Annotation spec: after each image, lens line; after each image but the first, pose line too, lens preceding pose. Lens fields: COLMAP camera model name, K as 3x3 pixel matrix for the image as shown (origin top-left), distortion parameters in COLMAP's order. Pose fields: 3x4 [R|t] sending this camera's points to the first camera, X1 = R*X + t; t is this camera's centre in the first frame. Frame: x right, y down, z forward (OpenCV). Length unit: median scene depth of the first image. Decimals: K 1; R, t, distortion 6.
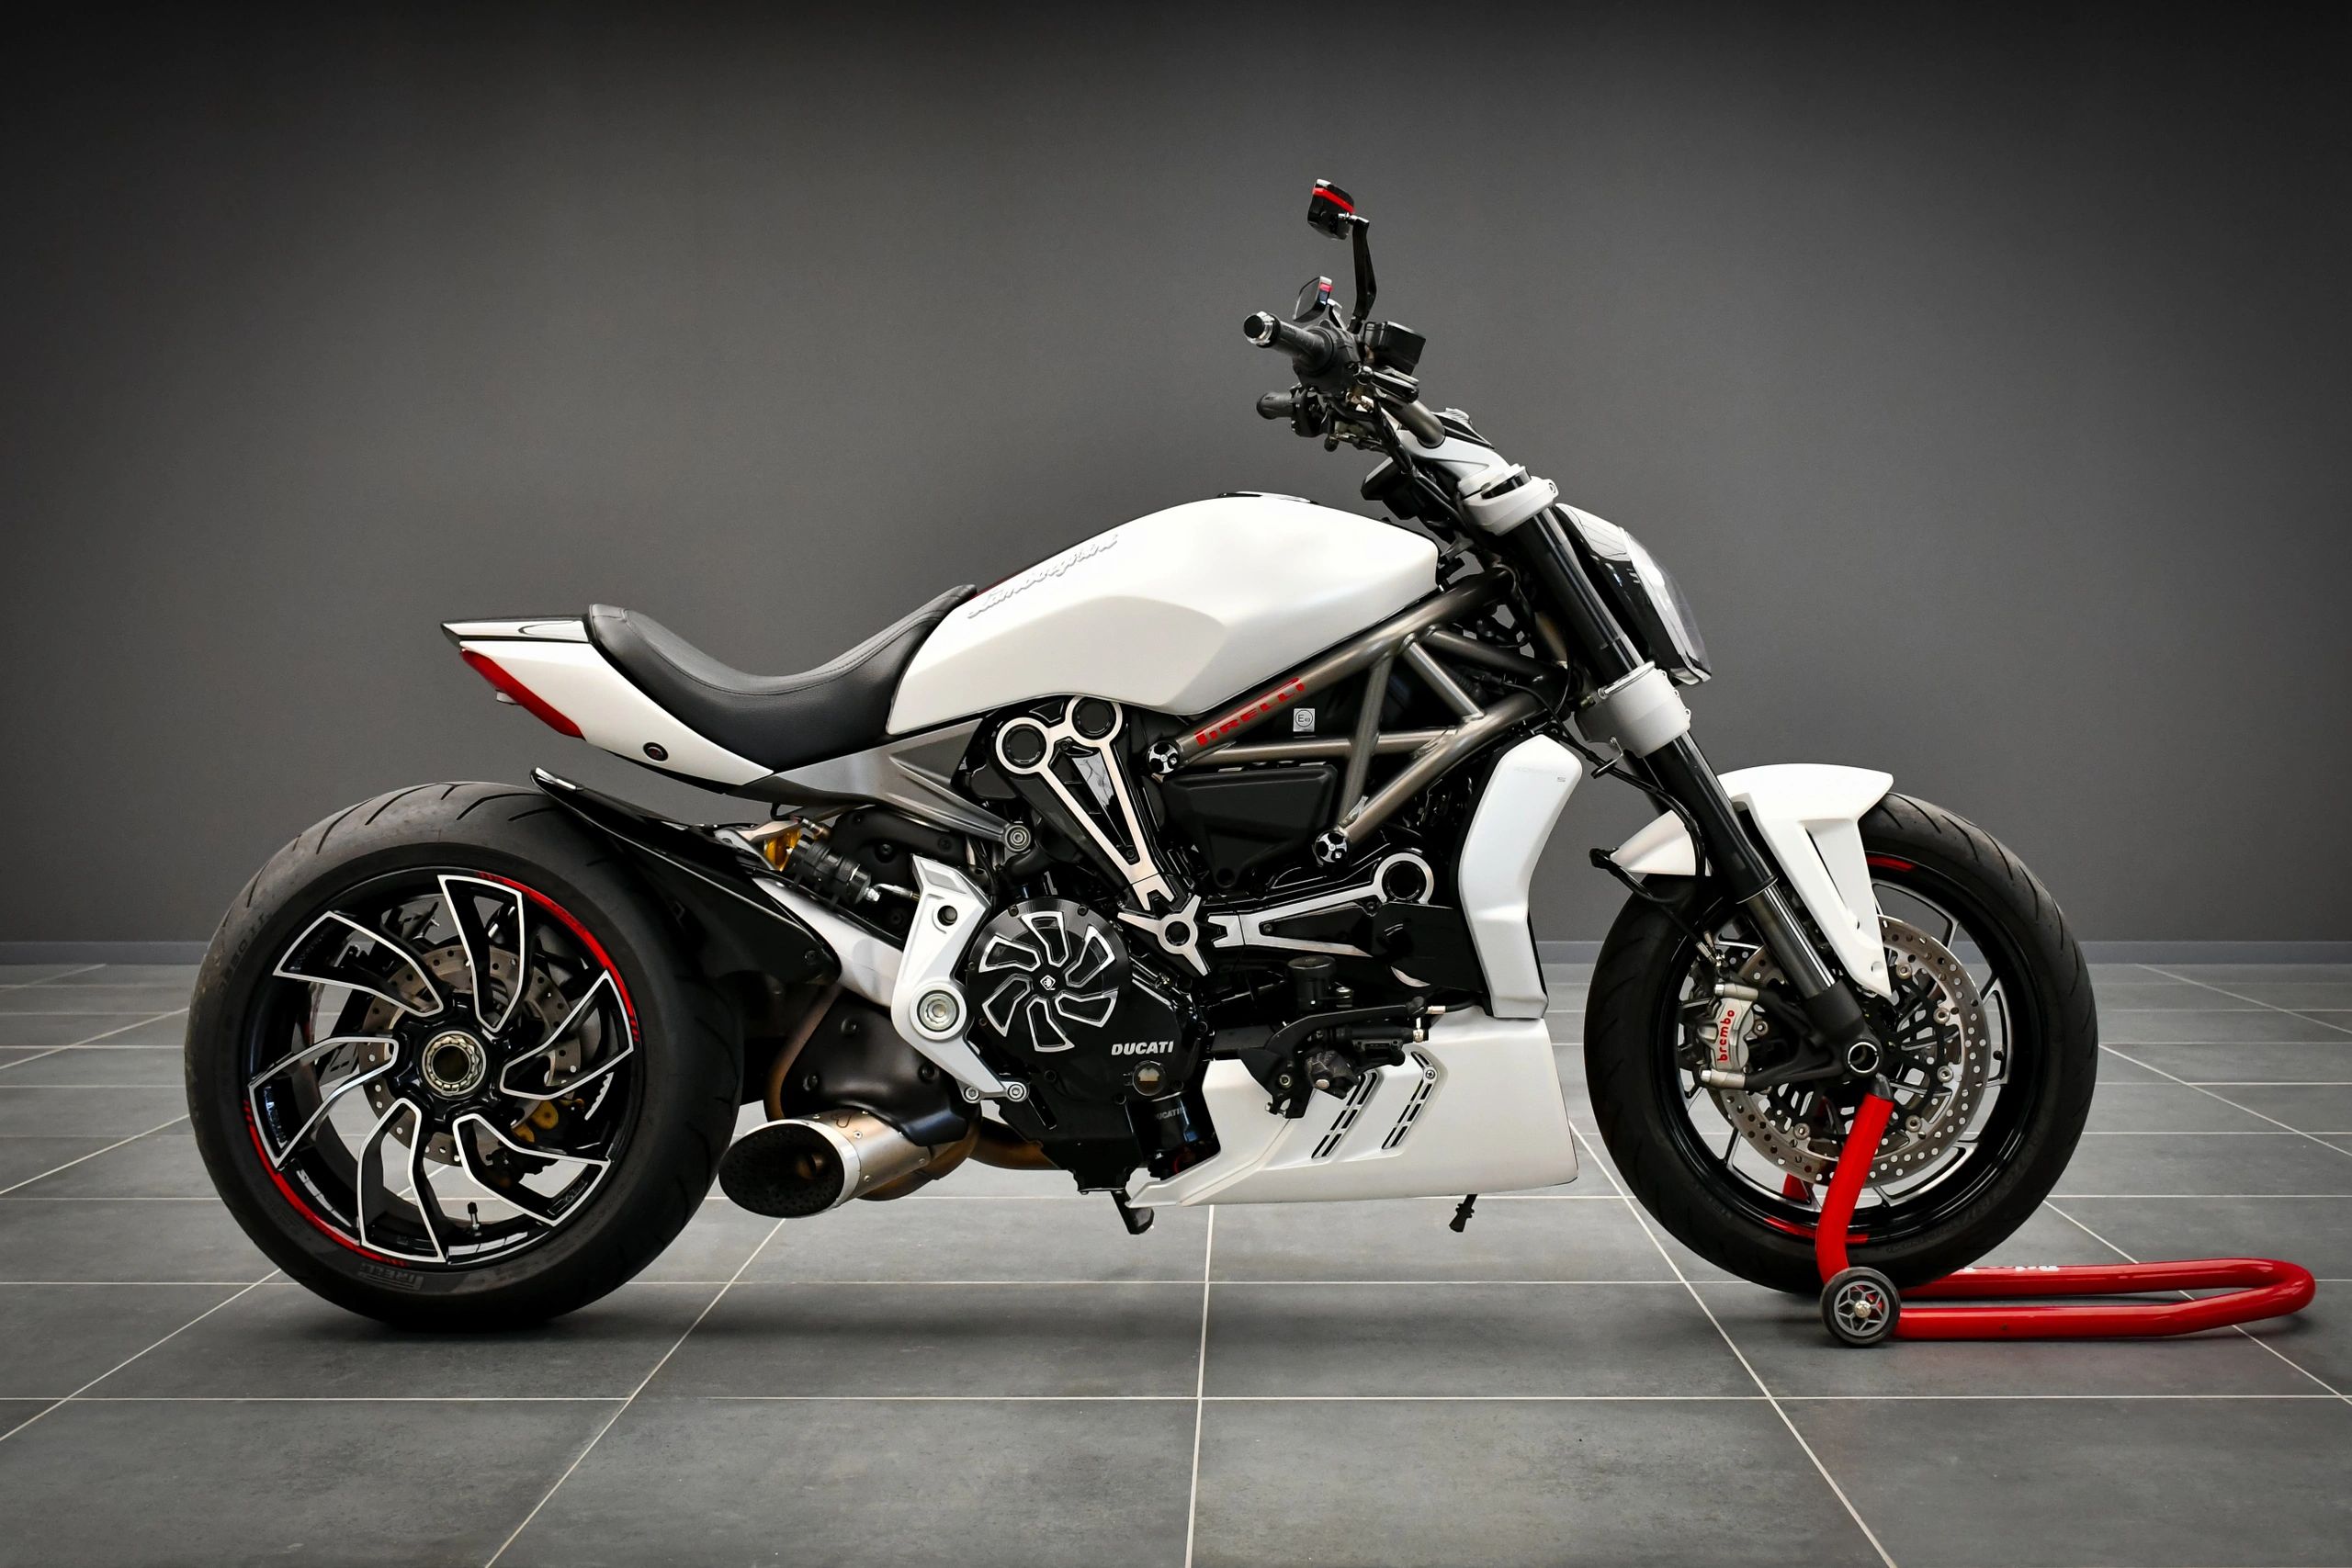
lens RADIAL K [[2745.8, 0, 1176.0], [0, 2745.8, 784.0], [0, 0, 1]] dist [-0.020631, -0.005050]
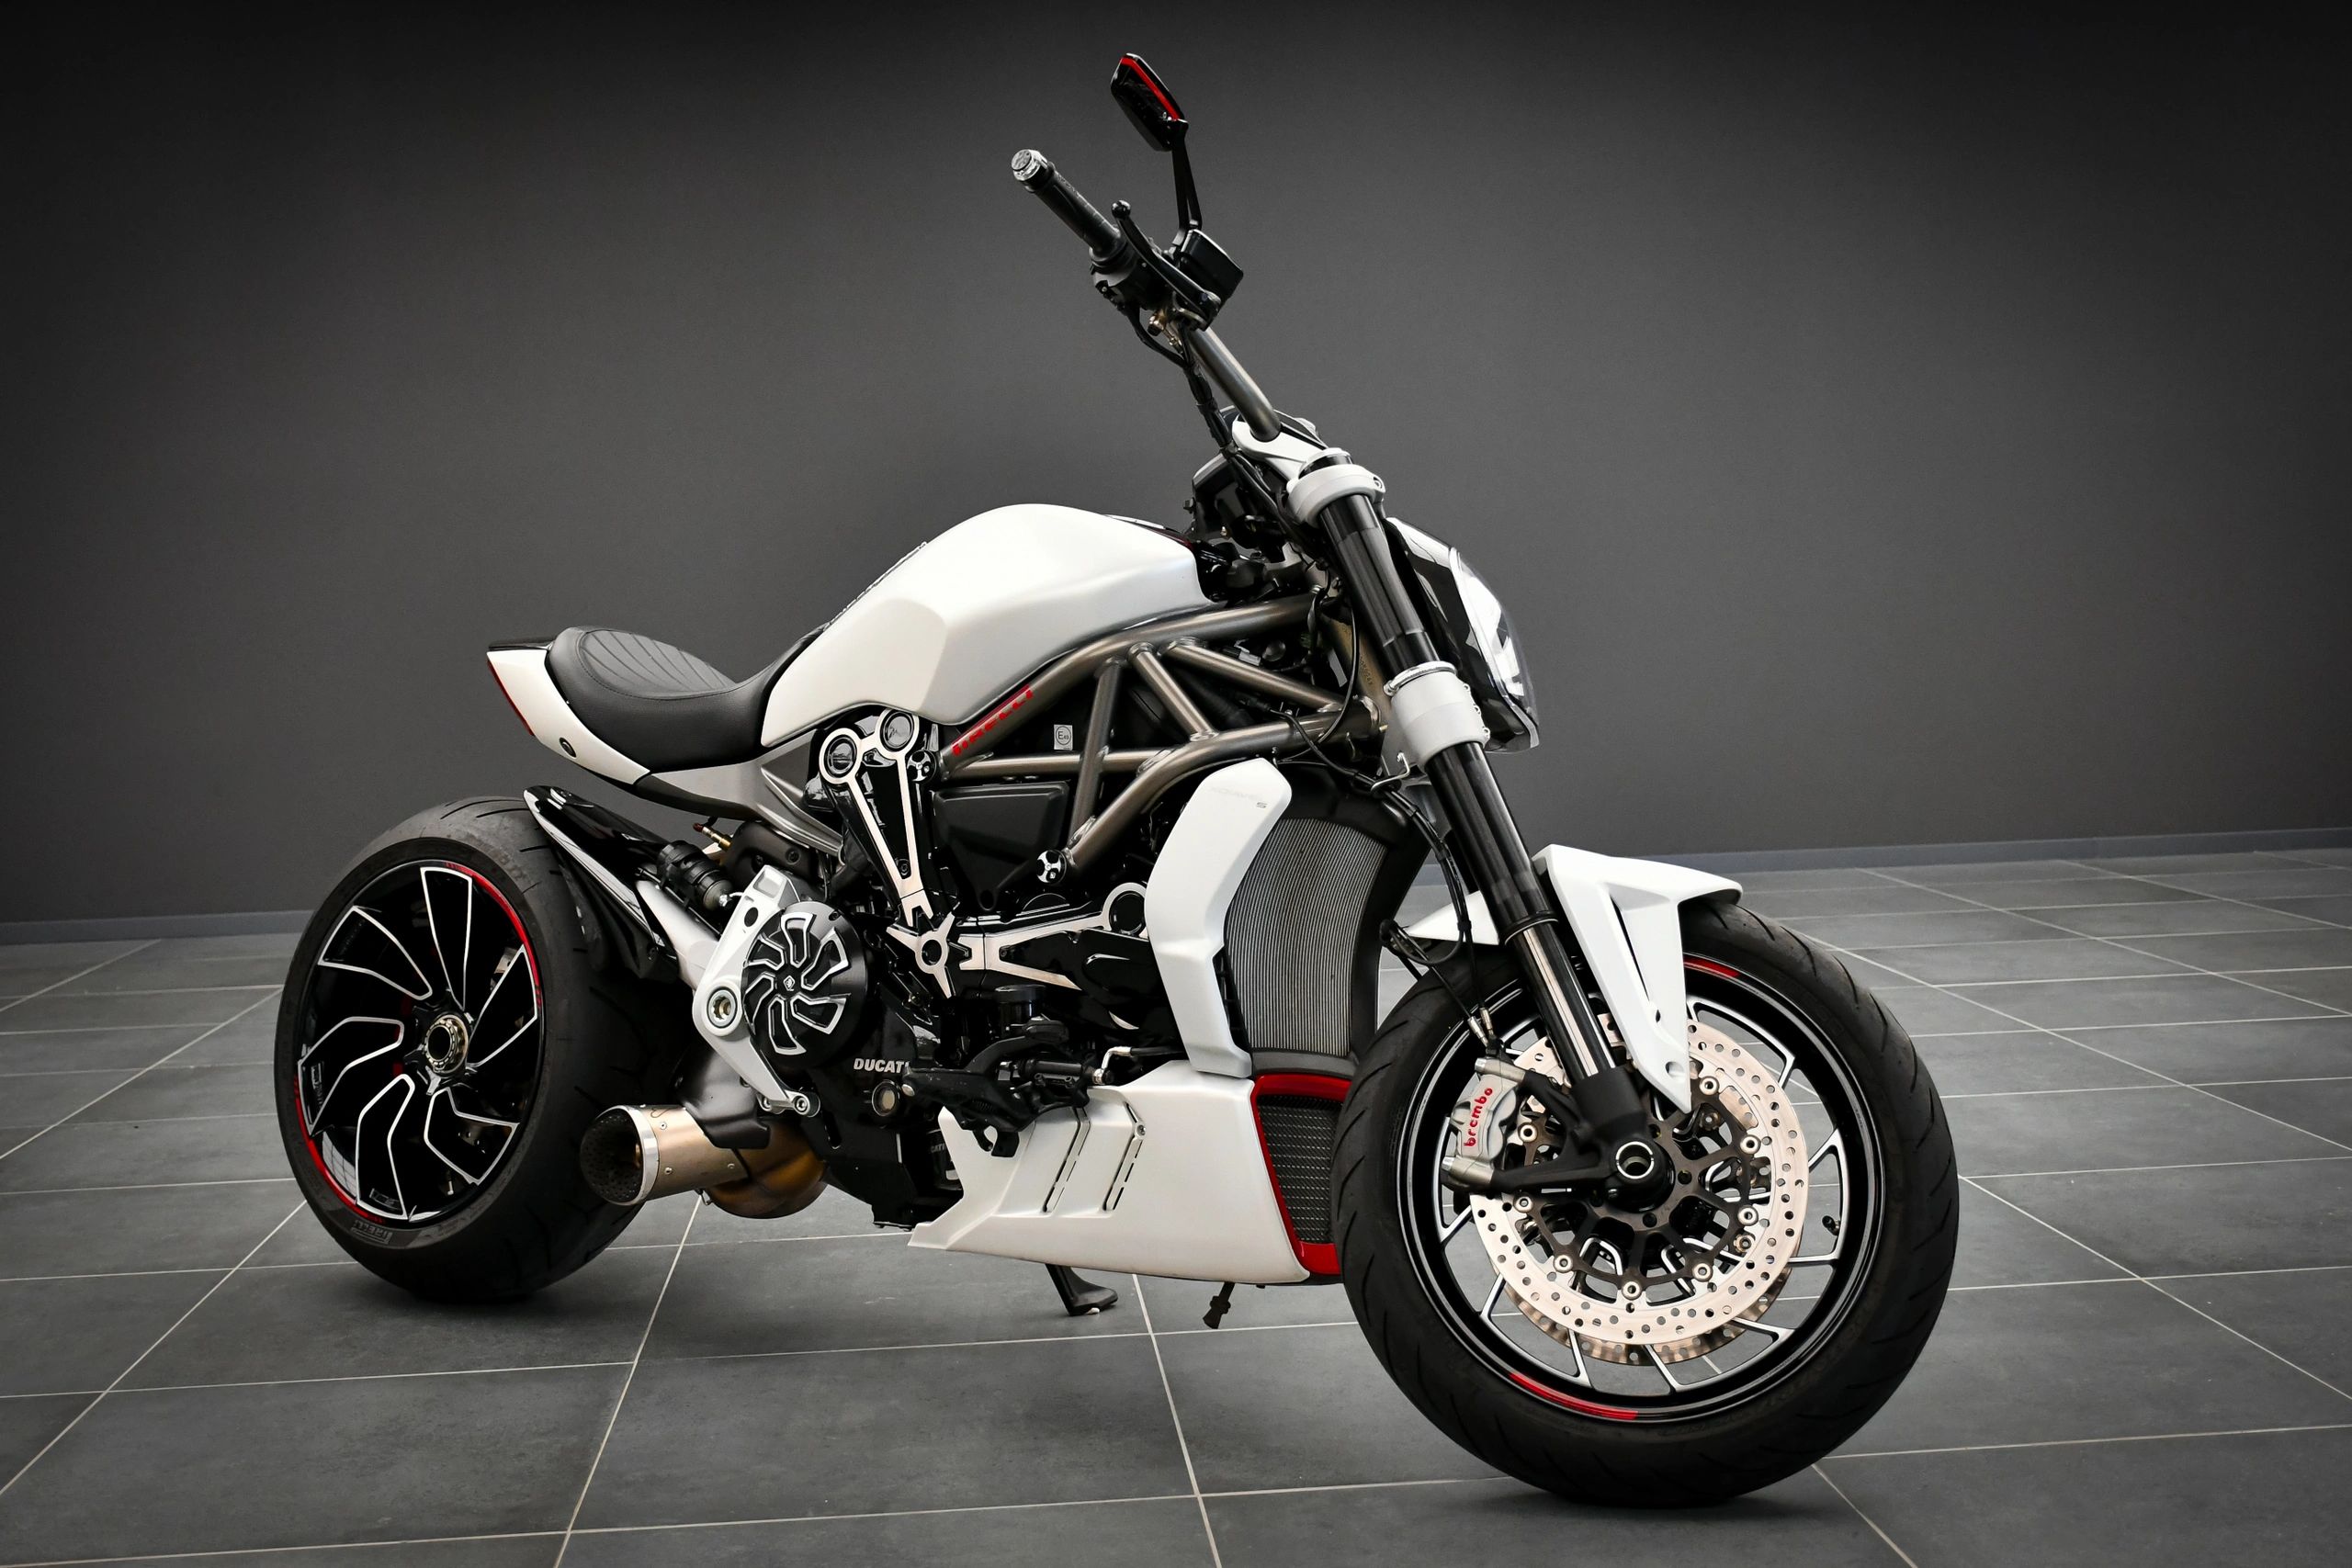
lens RADIAL K [[2745.8, 0, 1176.0], [0, 2745.8, 784.0], [0, 0, 1]] dist [-0.020631, -0.005050]
pose [[0.836177, 0.039356, -0.547045, 0.597365], [-0.119249, 0.986606, -0.111298, 0.093209], [0.535338, 0.158300, 0.829671, 0.237384]]
